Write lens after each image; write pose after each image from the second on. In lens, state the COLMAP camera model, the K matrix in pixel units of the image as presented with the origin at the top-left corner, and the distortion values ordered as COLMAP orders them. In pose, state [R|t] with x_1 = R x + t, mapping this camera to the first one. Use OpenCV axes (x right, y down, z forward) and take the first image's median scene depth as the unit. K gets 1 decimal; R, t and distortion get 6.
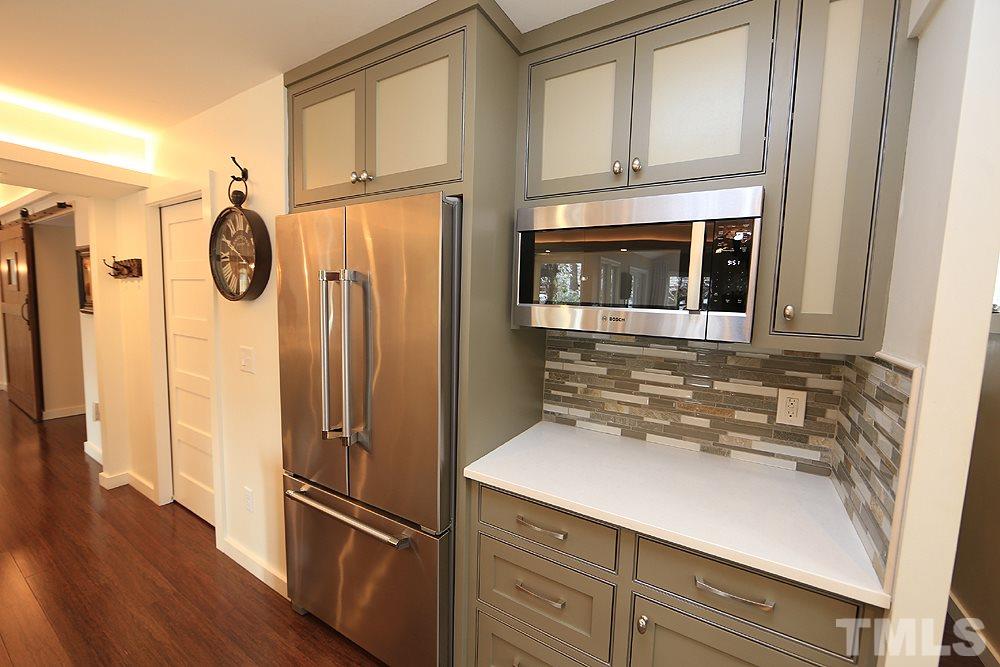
lens RADIAL K [[396.2, 0, 500.0], [0, 396.2, 333.5], [0, 0, 1]] dist [-0.010430, 0.000144]
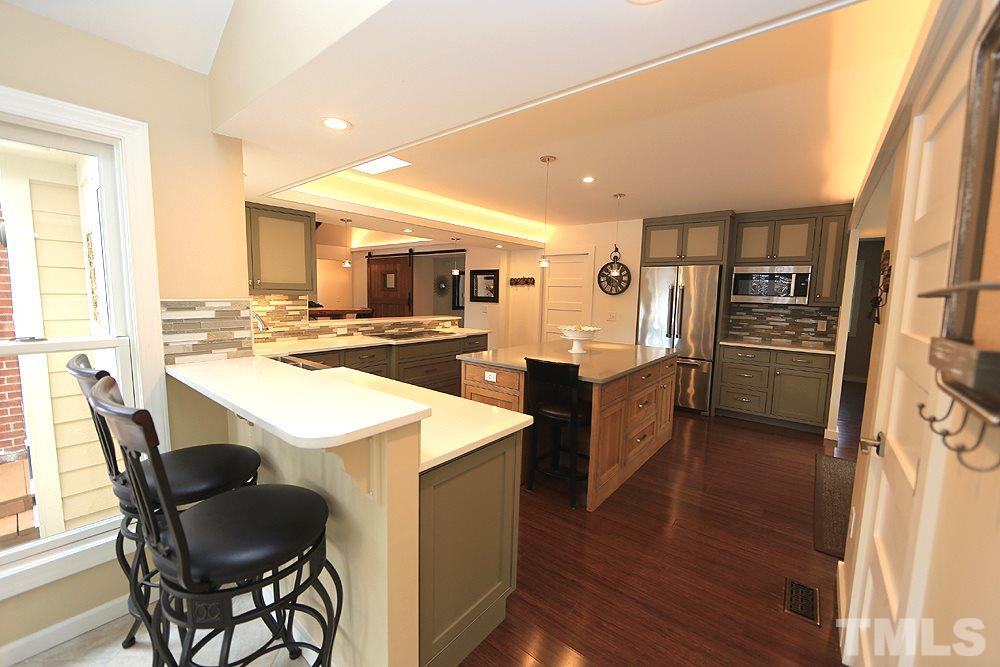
lens RADIAL K [[396.2, 0, 500.0], [0, 396.2, 333.5], [0, 0, 1]] dist [-0.010430, 0.000144]
pose [[0.991931, 0.005978, -0.126641, -1.285030], [-0.004524, 0.999921, 0.011767, 0.189146], [0.126701, -0.011100, 0.991879, -2.207315]]
